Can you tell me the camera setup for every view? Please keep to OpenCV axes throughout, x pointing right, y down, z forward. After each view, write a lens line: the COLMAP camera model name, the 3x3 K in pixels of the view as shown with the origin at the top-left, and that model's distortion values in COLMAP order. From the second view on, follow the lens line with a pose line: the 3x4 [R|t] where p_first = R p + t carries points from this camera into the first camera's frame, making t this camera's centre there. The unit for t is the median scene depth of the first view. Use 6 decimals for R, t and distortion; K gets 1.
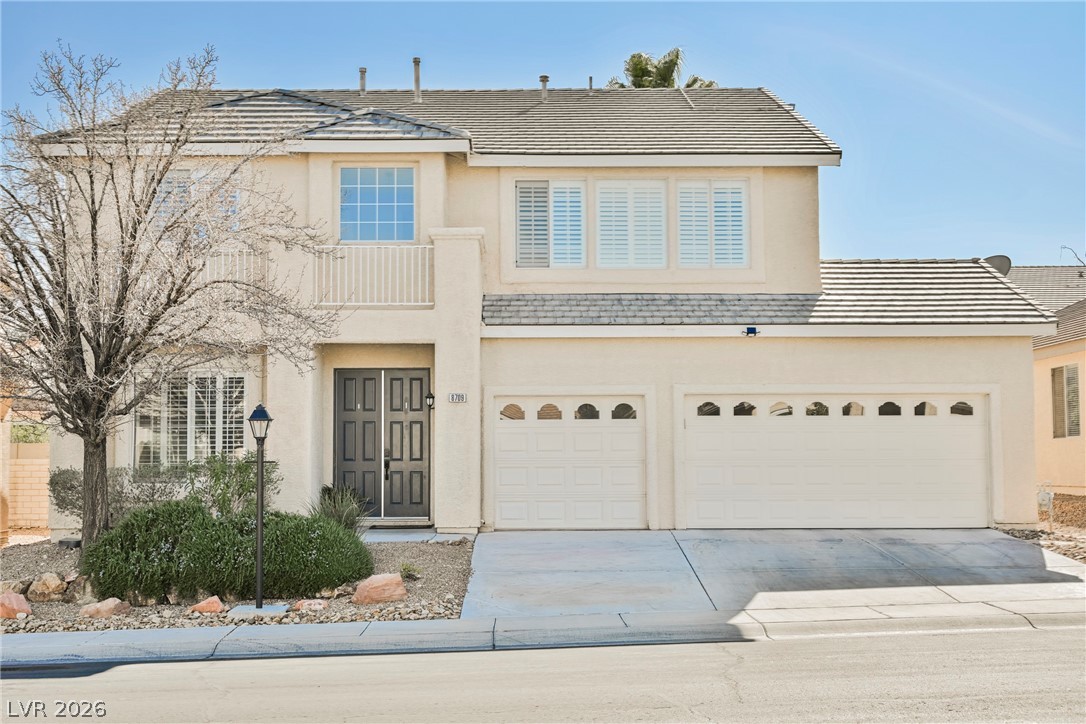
lens RADIAL K [[1373.2, 0, 543.0], [0, 1373.2, 362.0], [0, 0, 1]] dist [-0.001235, -0.008202]
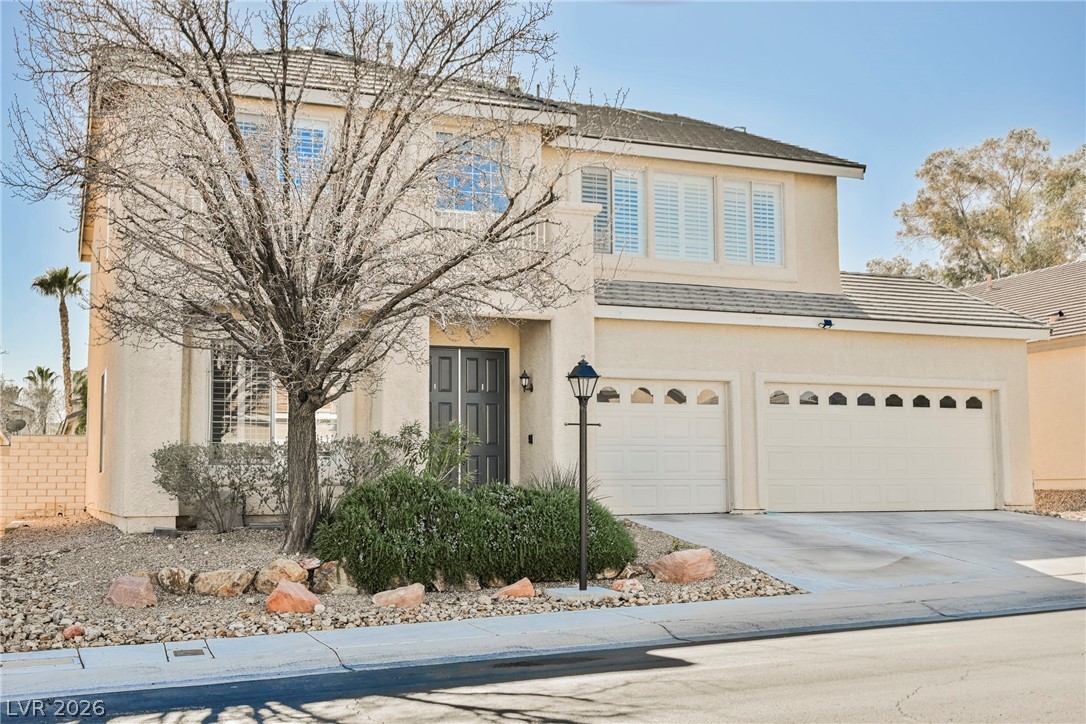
lens RADIAL K [[1214.5, 0, 543.0], [0, 1214.5, 362.0], [0, 0, 1]] dist [0.005970, 0.000516]
pose [[0.934298, 0.036020, 0.354668, -0.377877], [-0.025063, 0.999057, -0.035442, 0.045198], [-0.355611, 0.024224, 0.934320, 0.204204]]
